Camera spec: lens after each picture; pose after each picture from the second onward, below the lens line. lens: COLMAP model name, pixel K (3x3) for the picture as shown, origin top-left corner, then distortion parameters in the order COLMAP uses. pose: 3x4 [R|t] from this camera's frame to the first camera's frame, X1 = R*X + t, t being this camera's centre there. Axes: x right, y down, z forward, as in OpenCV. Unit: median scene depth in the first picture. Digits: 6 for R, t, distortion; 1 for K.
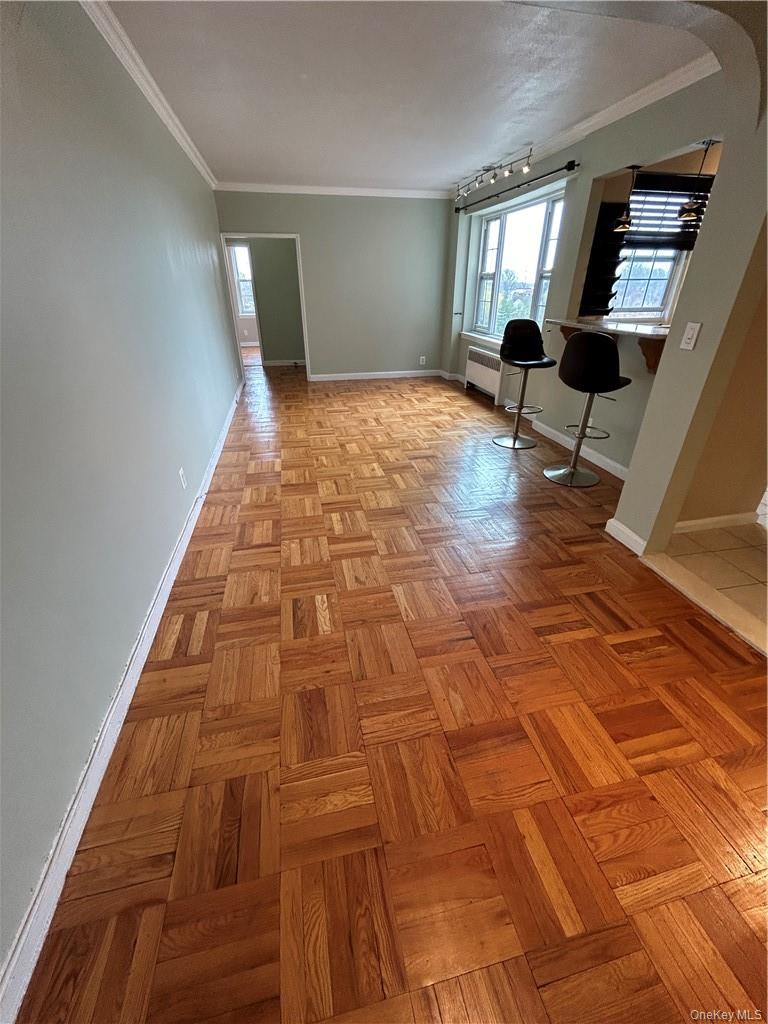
lens RADIAL K [[416.0, 0, 385.3], [0, 416.0, 511.9], [0, 0, 1]] dist [-0.002616, -0.000620]
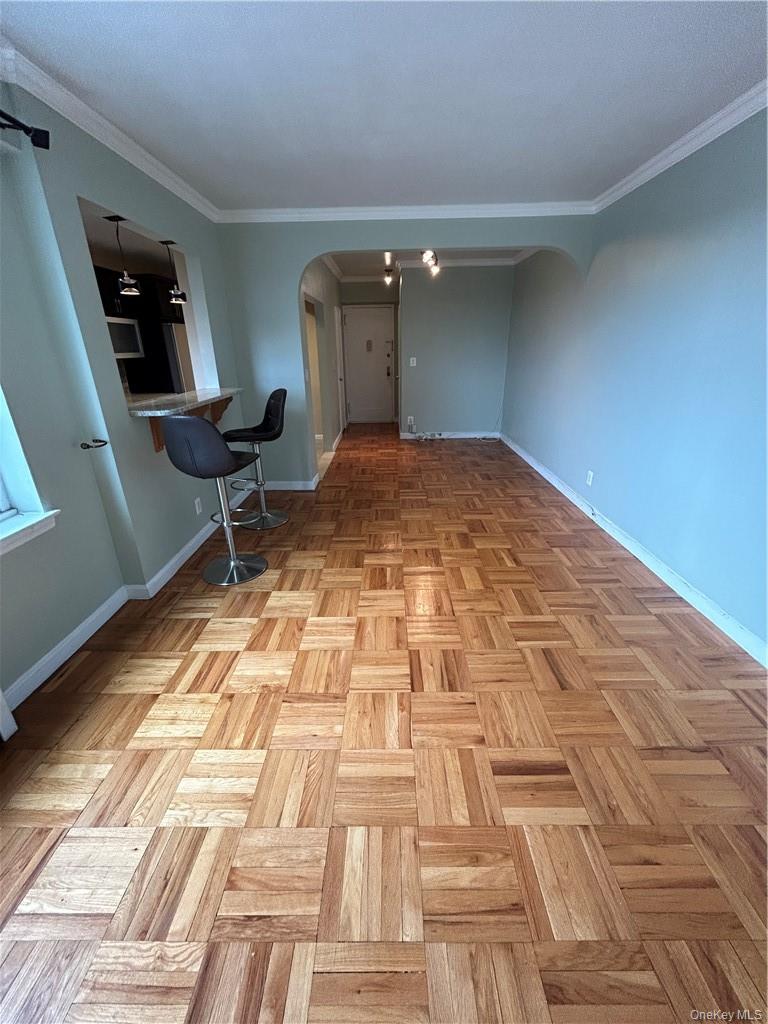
lens RADIAL K [[416.0, 0, 385.3], [0, 416.0, 511.9], [0, 0, 1]] dist [-0.002616, -0.000620]
pose [[-0.973488, -0.072850, 0.216827, -0.083558], [0.121635, 0.637919, 0.760436, -0.785065], [-0.193716, 0.766650, -0.612146, 1.404306]]
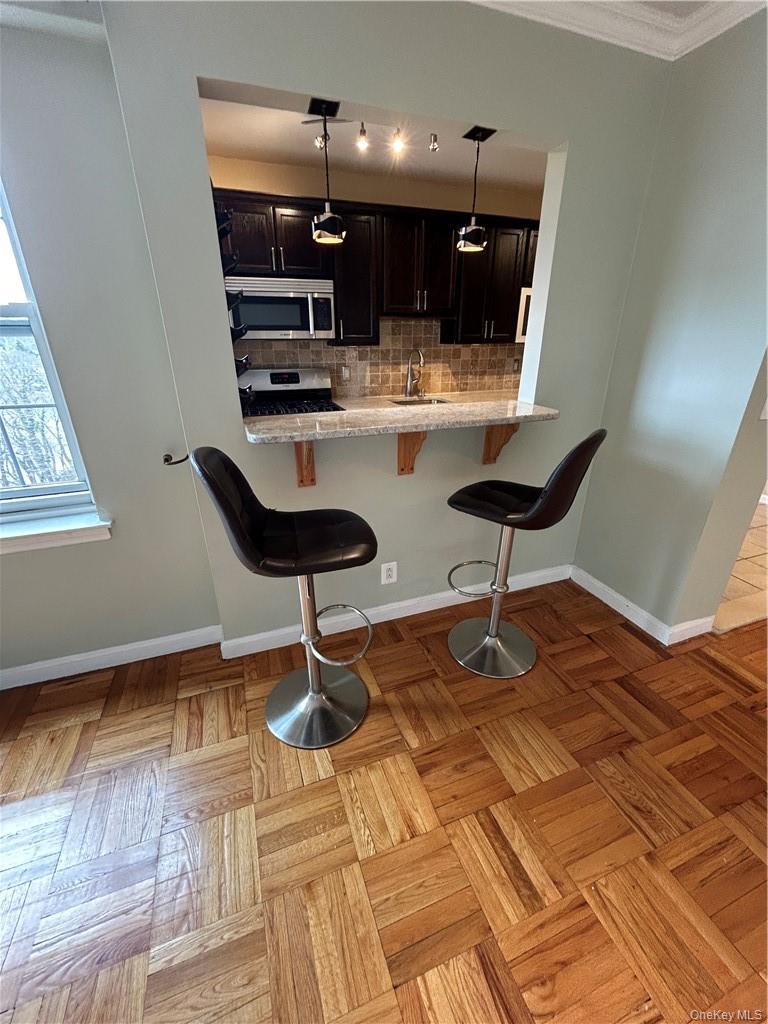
lens RADIAL K [[416.0, 0, 385.3], [0, 416.0, 511.9], [0, 0, 1]] dist [-0.002616, -0.000620]
pose [[-0.133522, -0.392922, 0.909826, -0.005104], [0.480192, 0.777434, 0.406217, -0.491418], [-0.866941, 0.491130, 0.084874, 0.872492]]
